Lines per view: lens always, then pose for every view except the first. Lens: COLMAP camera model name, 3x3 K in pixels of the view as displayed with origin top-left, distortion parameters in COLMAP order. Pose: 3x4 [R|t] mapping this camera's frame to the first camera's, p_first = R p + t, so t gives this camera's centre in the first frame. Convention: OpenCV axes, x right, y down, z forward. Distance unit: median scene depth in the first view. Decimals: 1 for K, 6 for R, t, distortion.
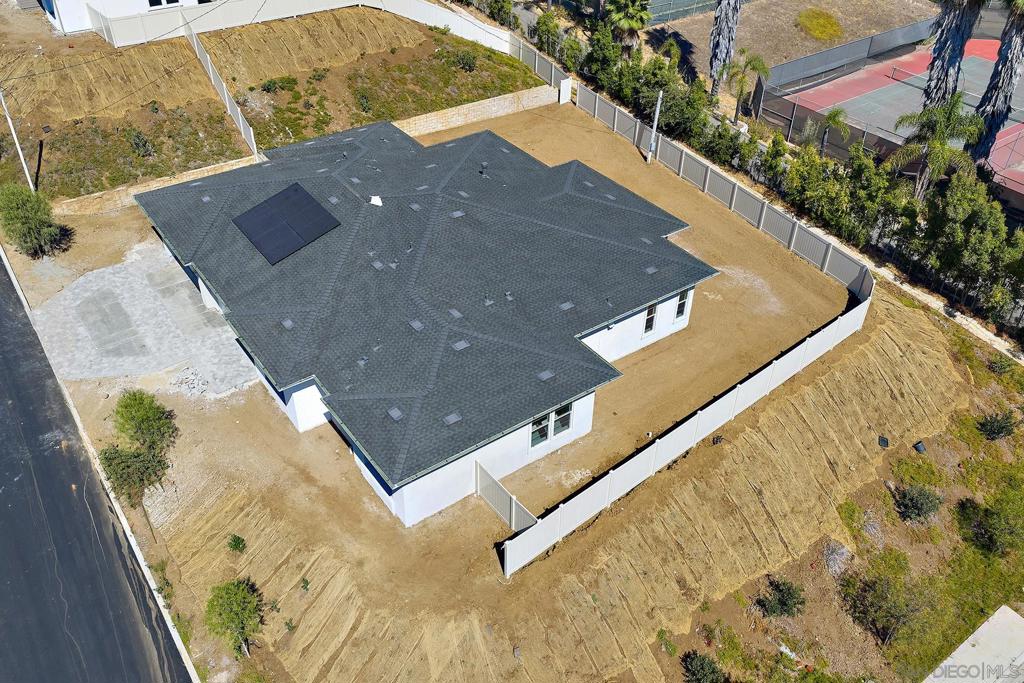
lens RADIAL K [[846.3, 0, 510.6], [0, 846.3, 346.8], [0, 0, 1]] dist [0.011539, -0.015494]
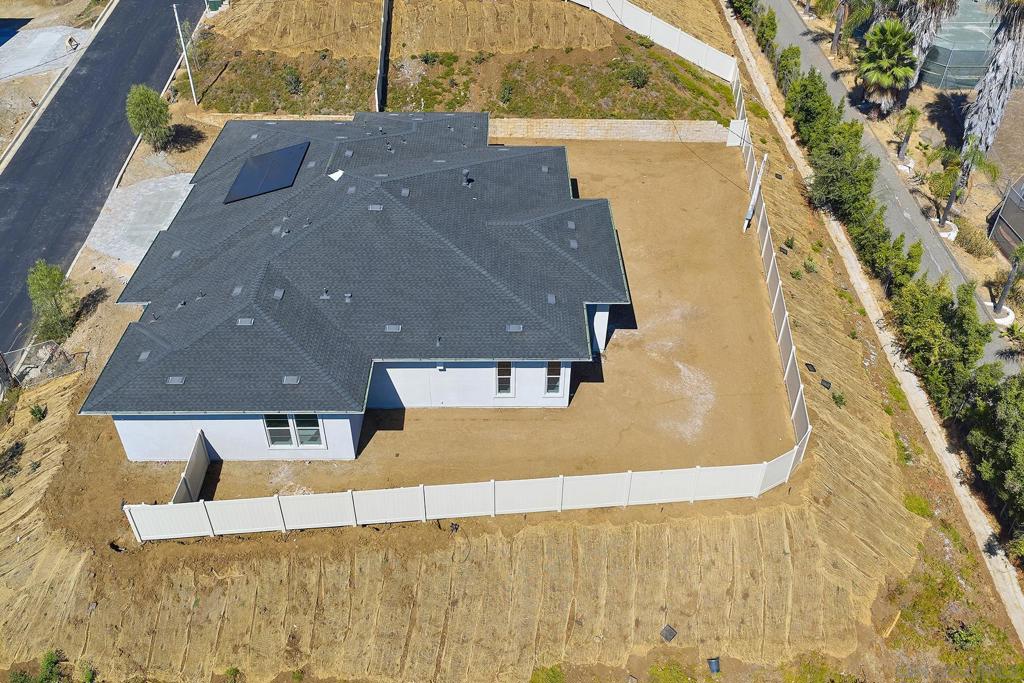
lens RADIAL K [[846.3, 0, 516.0], [0, 846.3, 339.8], [0, 0, 1]] dist [0.011539, -0.015494]
pose [[0.816243, 0.349816, -0.459757, 0.525305], [-0.350666, 0.932459, 0.086915, -0.142016], [0.459109, 0.090277, 0.883781, 0.194891]]
